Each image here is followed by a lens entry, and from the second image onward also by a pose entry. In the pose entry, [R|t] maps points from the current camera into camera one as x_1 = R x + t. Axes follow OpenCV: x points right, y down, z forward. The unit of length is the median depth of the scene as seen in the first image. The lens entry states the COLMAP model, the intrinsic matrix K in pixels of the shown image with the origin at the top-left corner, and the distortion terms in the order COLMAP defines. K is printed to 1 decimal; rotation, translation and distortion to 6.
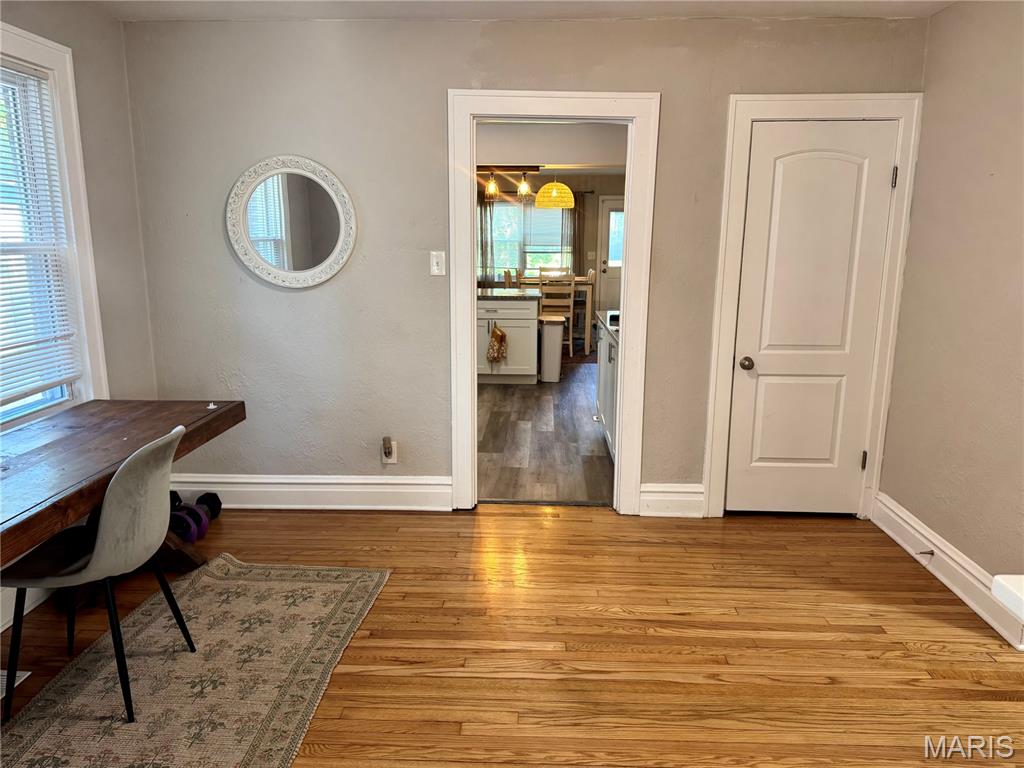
lens RADIAL K [[711.0, 0, 512.0], [0, 711.0, 384.0], [0, 0, 1]] dist [0.116073, -0.182146]
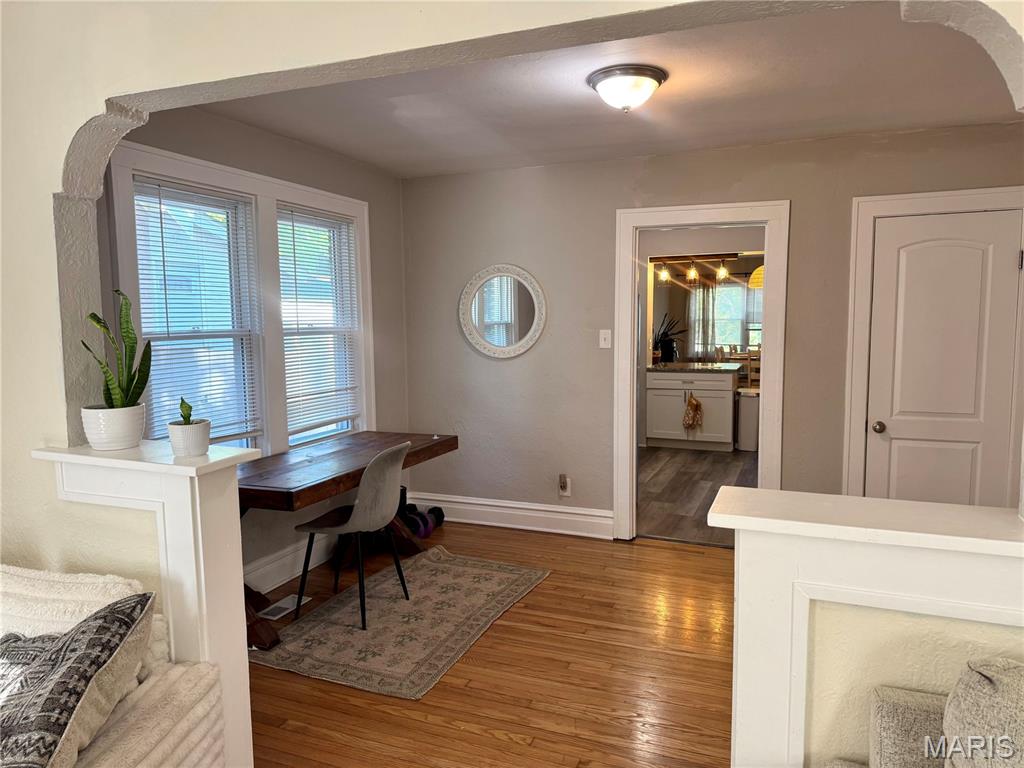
lens RADIAL K [[711.0, 0, 512.0], [0, 711.0, 384.0], [0, 0, 1]] dist [0.116073, -0.182146]
pose [[0.939339, 0.019433, -0.342438, 0.176689], [-0.056658, 0.993469, -0.099038, 0.047780], [0.338277, 0.112433, 0.934306, -0.241200]]
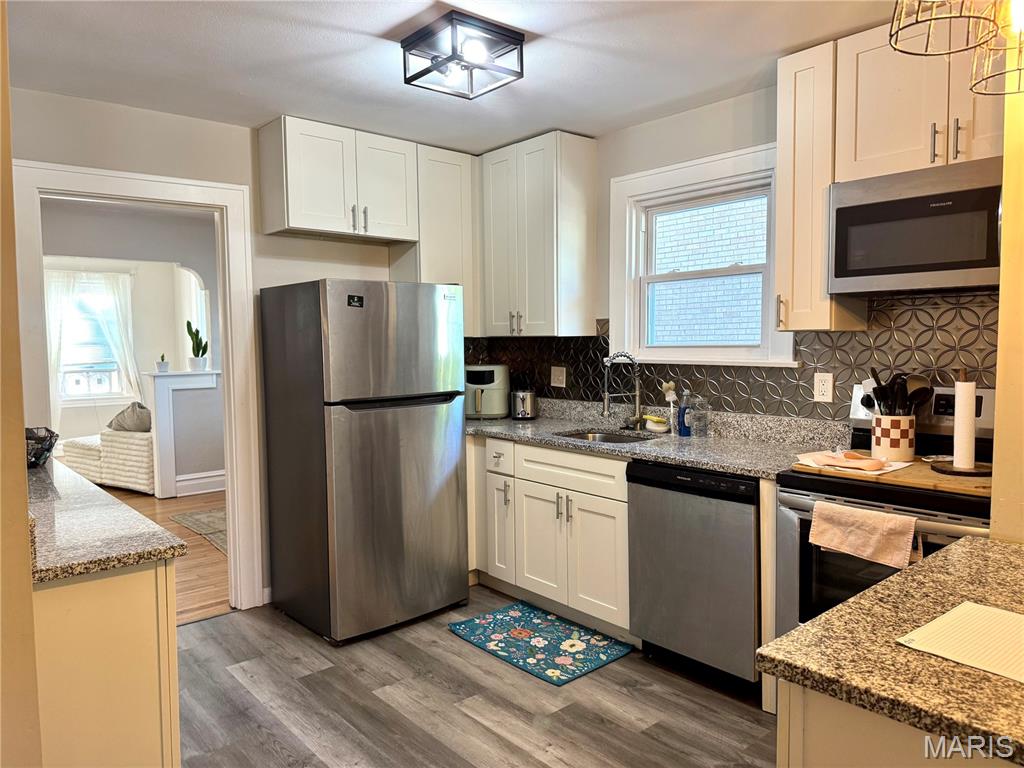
lens RADIAL K [[711.0, 0, 512.0], [0, 711.0, 384.0], [0, 0, 1]] dist [0.116073, -0.182146]
pose [[-0.724907, 0.045261, -0.687358, 0.345094], [-0.135079, 0.969126, 0.206272, -0.382512], [0.675473, 0.242376, -0.696413, 1.980543]]
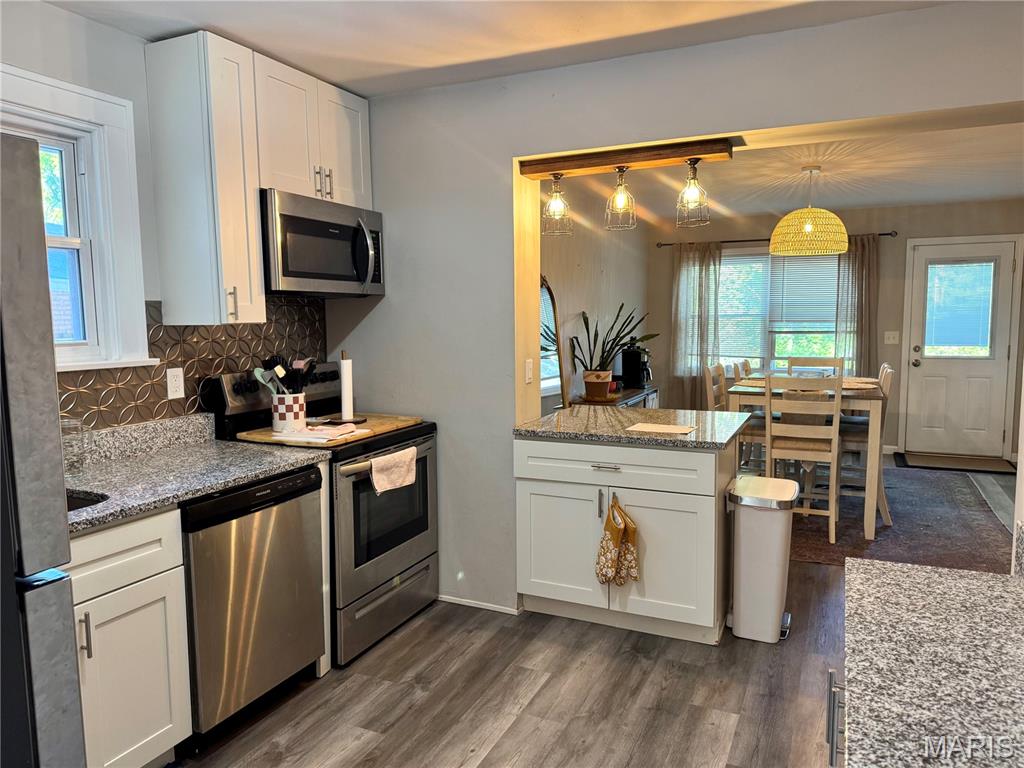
lens RADIAL K [[711.0, 0, 512.0], [0, 711.0, 384.0], [0, 0, 1]] dist [0.116073, -0.182146]
pose [[0.924215, 0.024850, -0.381063, 0.157152], [-0.065448, 0.993423, -0.093952, -0.203884], [0.376222, 0.111772, 0.919763, 1.050961]]
